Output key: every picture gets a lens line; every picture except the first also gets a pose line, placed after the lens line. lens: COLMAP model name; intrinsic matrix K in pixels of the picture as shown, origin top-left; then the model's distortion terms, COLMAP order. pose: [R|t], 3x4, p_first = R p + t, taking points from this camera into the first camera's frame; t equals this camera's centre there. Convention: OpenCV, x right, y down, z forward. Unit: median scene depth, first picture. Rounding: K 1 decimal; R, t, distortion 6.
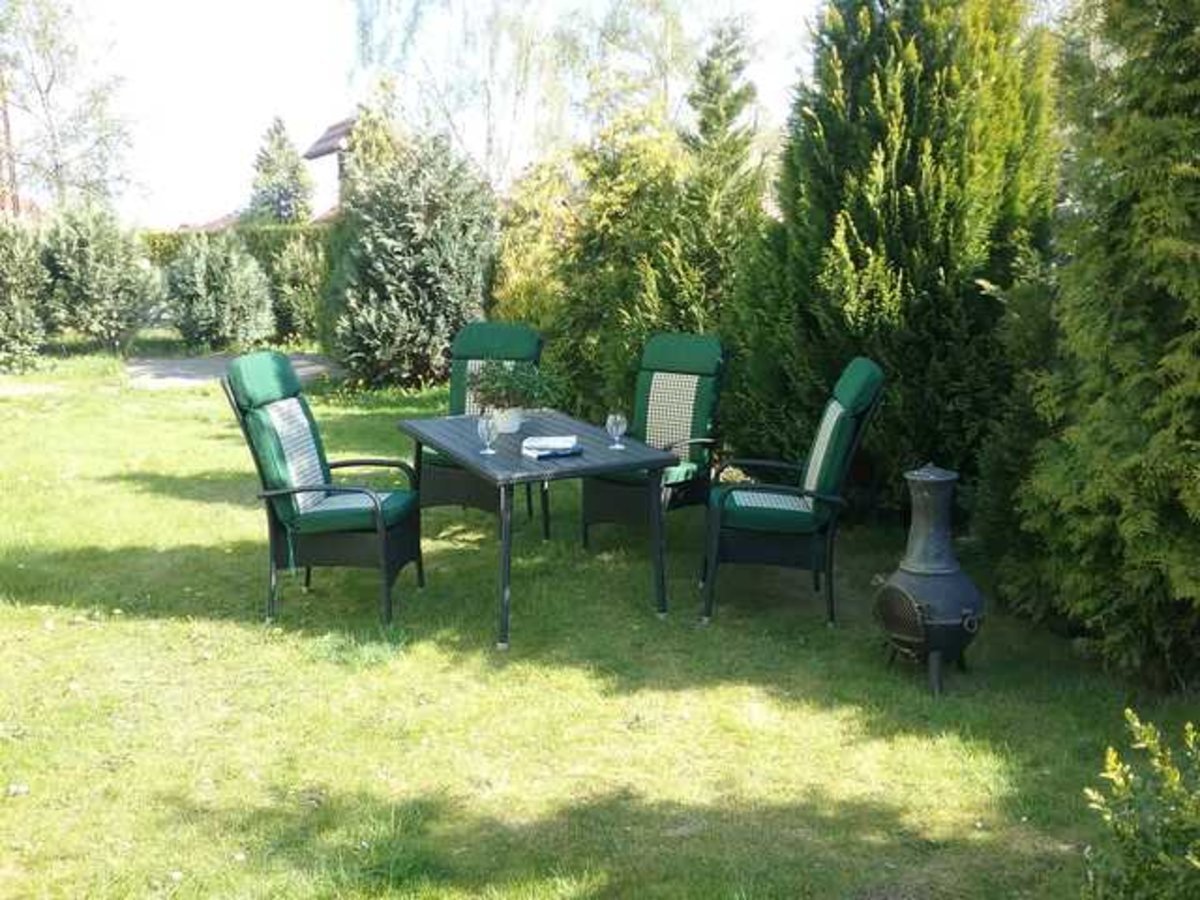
lens RADIAL K [[1180.7, 0, 604.1], [0, 1180.7, 473.1], [0, 0, 1]] dist [0.098902, -0.214260]
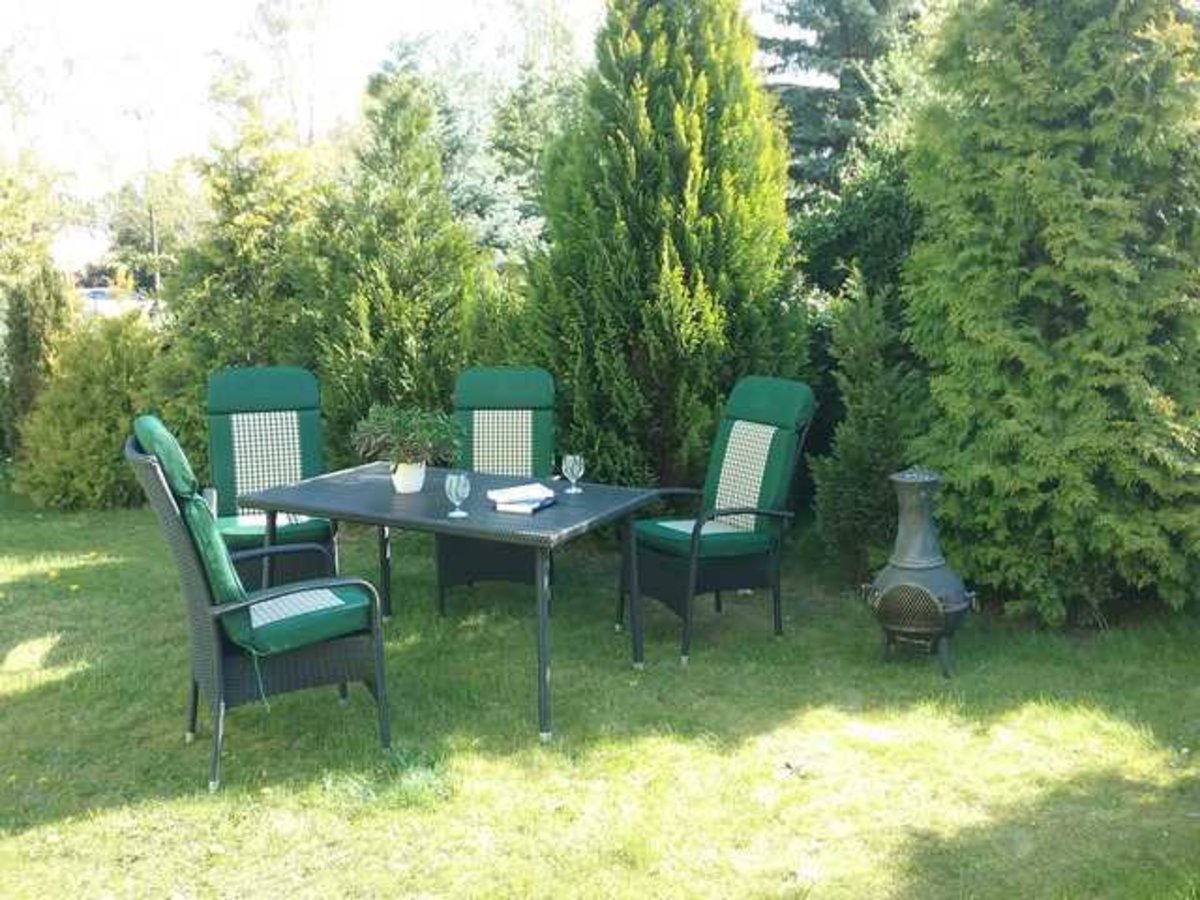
lens RADIAL K [[1180.7, 0, 604.1], [0, 1180.7, 473.1], [0, 0, 1]] dist [0.098902, -0.214260]
pose [[0.785789, -0.107356, 0.609107, -0.534730], [0.126127, 0.991940, 0.012119, -0.044428], [-0.605498, 0.067302, 0.792996, 0.275999]]
